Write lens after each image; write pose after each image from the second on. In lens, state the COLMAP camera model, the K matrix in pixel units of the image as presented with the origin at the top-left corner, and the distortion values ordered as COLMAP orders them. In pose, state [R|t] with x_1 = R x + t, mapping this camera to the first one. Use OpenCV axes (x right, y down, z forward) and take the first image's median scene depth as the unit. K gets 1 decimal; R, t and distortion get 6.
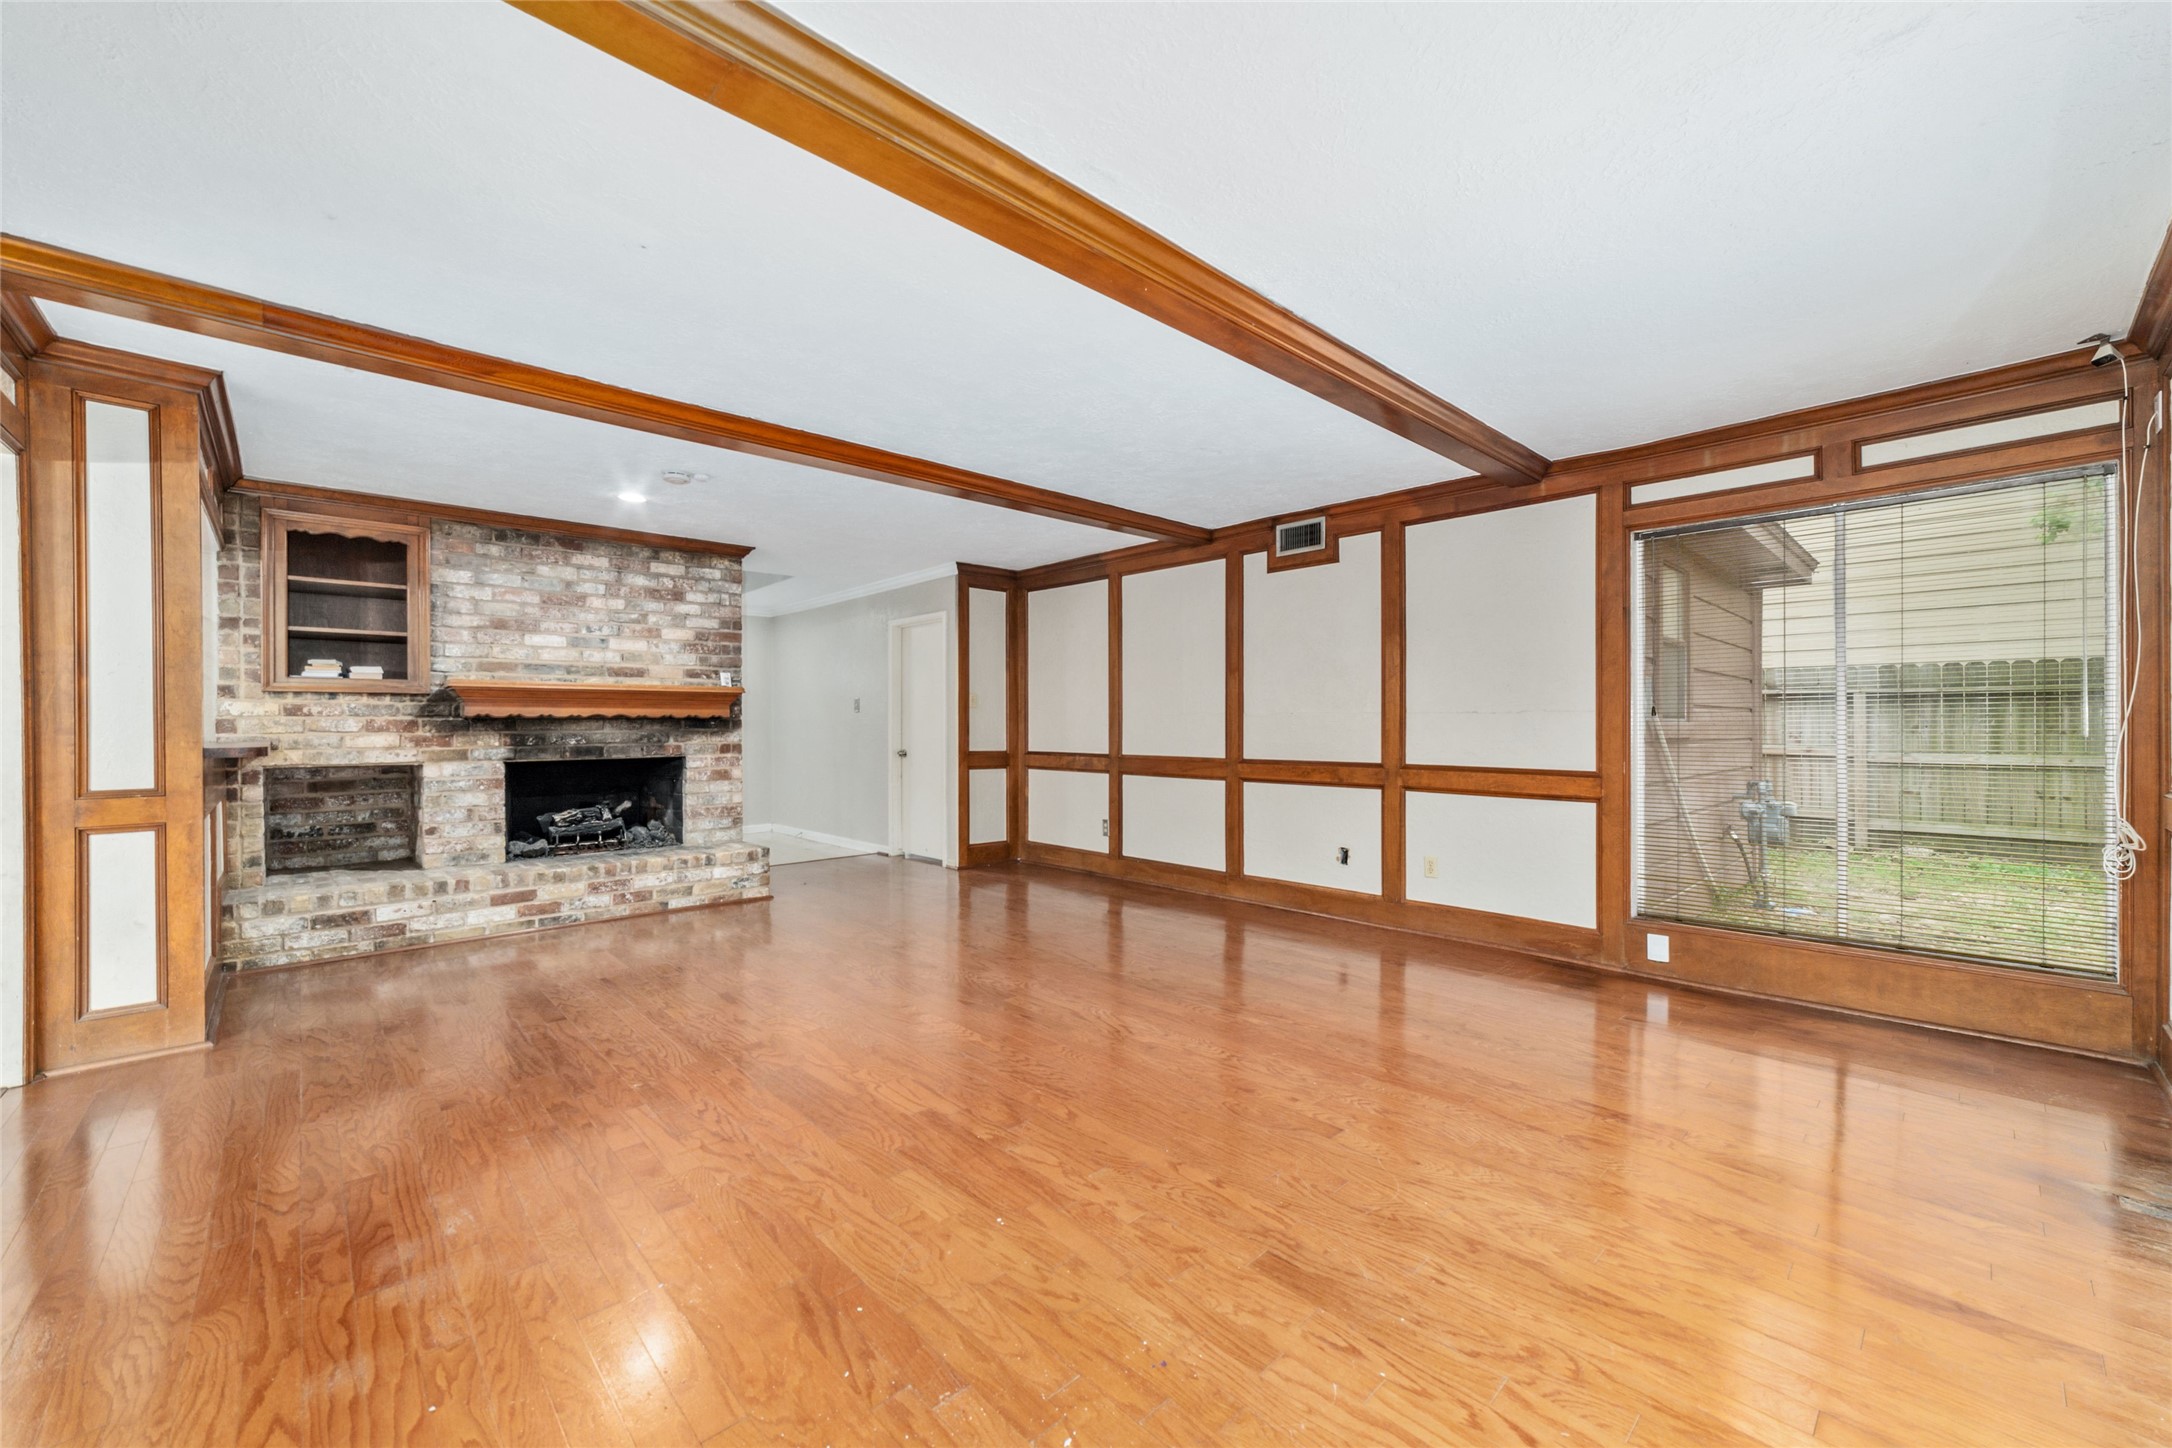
lens RADIAL K [[842.9, 0, 1084.8], [0, 842.9, 724.0], [0, 0, 1]] dist [-0.008910, 0.000835]
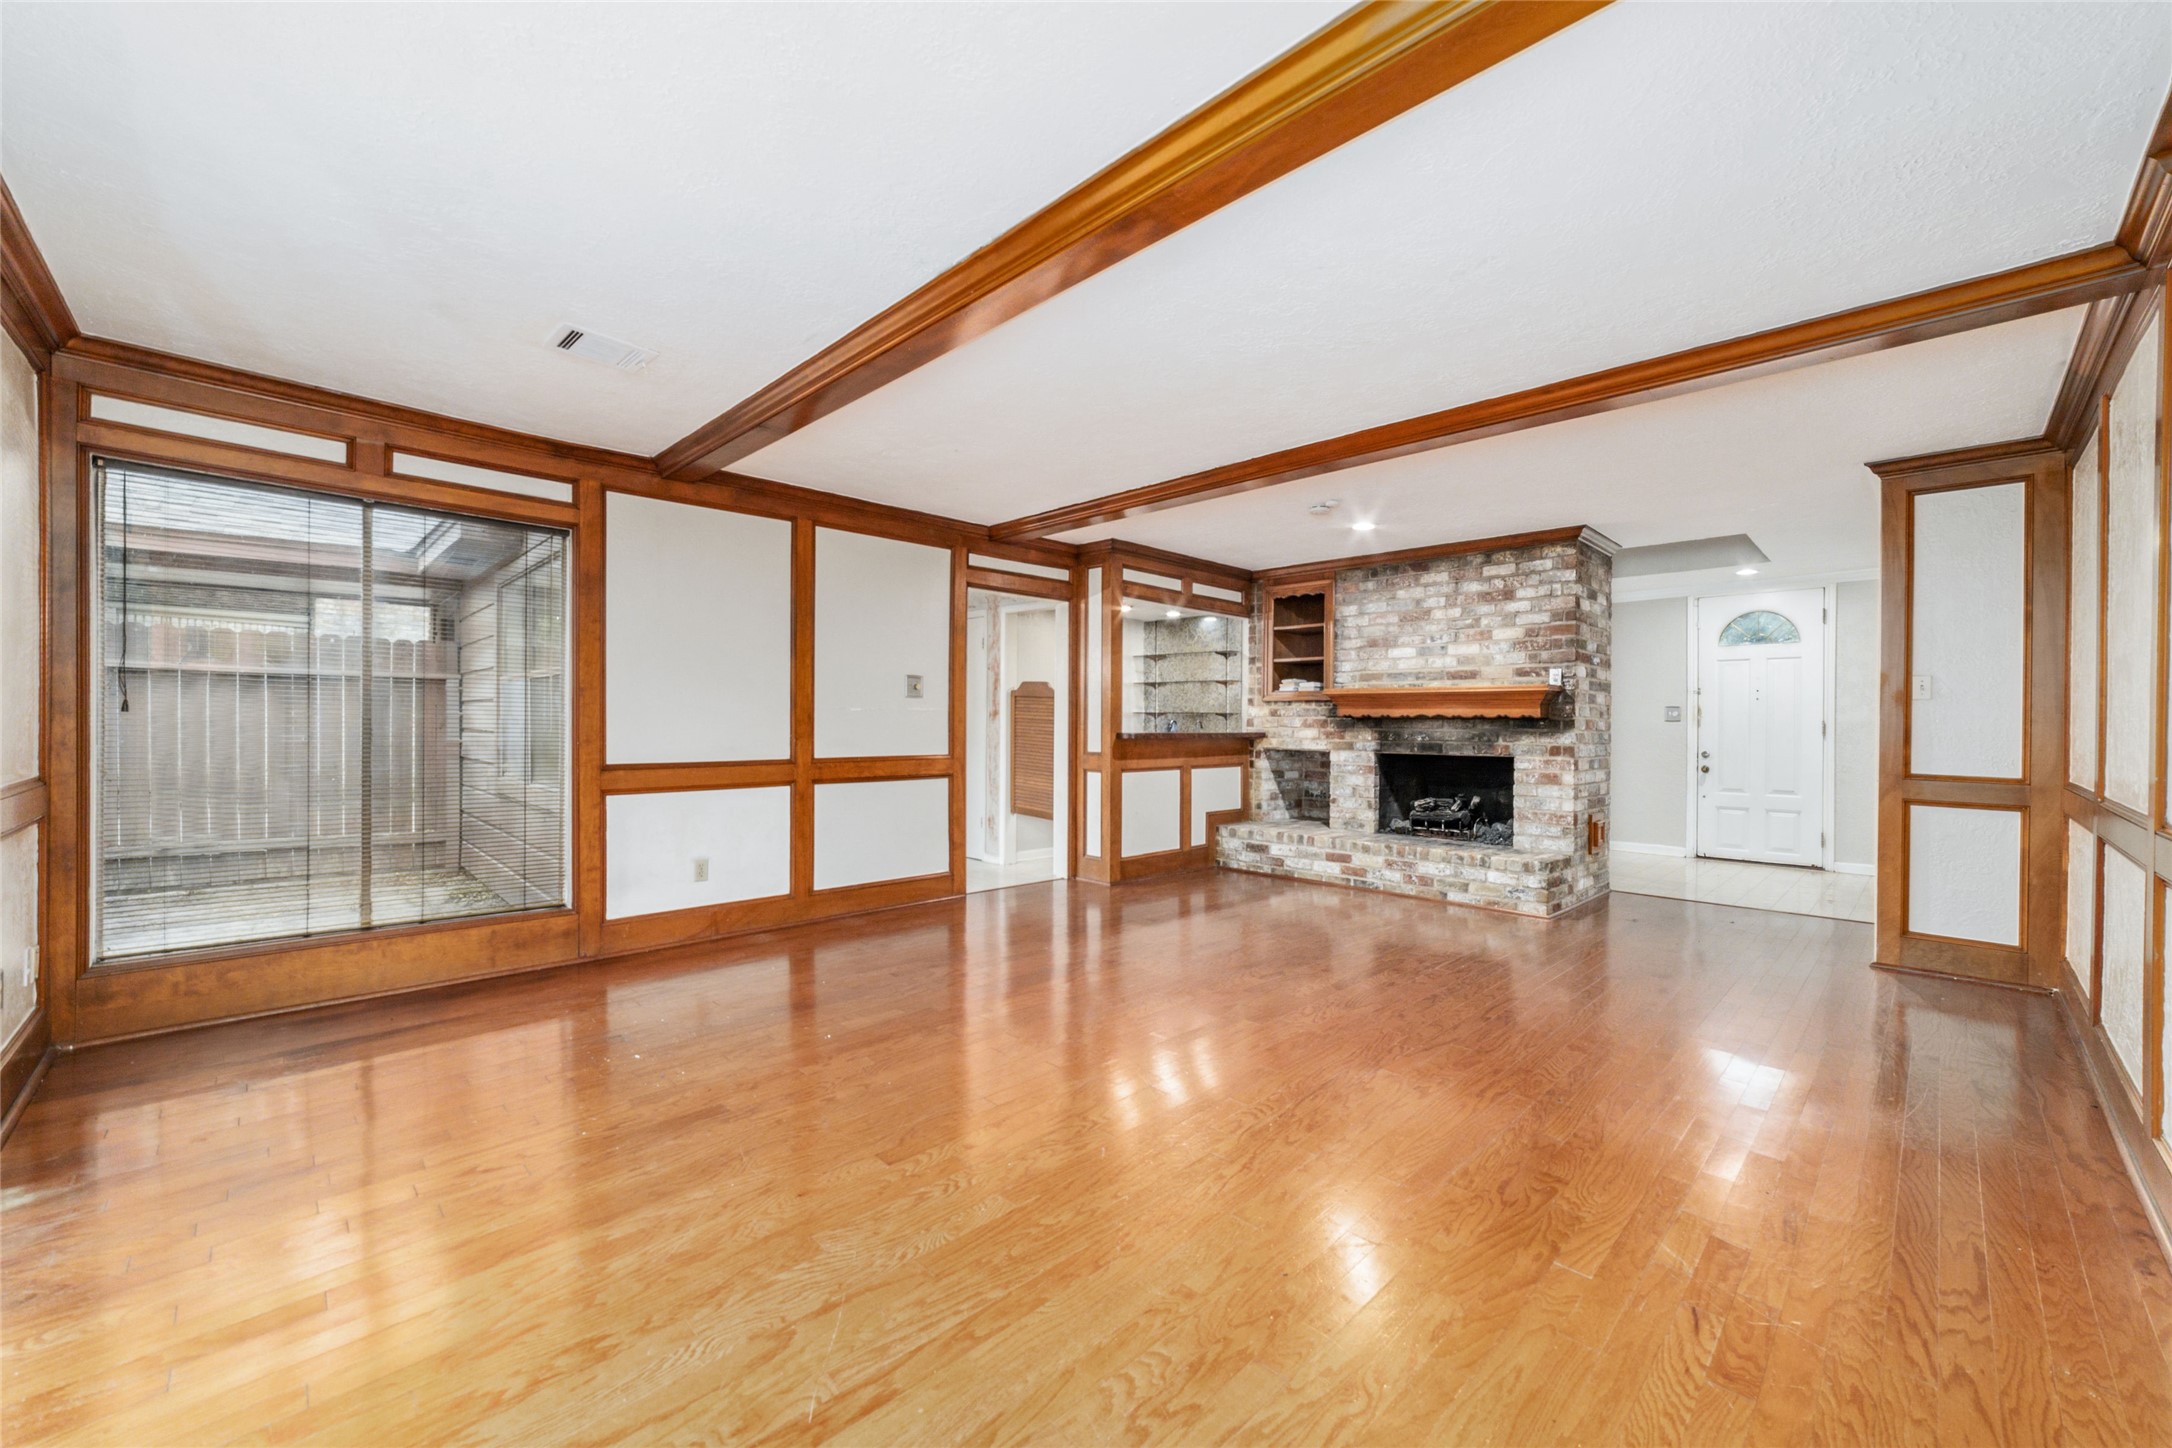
lens RADIAL K [[842.9, 0, 1090.6], [0, 842.9, 725.0], [0, 0, 1]] dist [-0.008910, 0.000835]
pose [[0.035283, 0.007598, -0.999348, 0.543362], [-0.008306, 0.999939, 0.007309, -0.002207], [0.999343, 0.008042, 0.035344, 0.524265]]
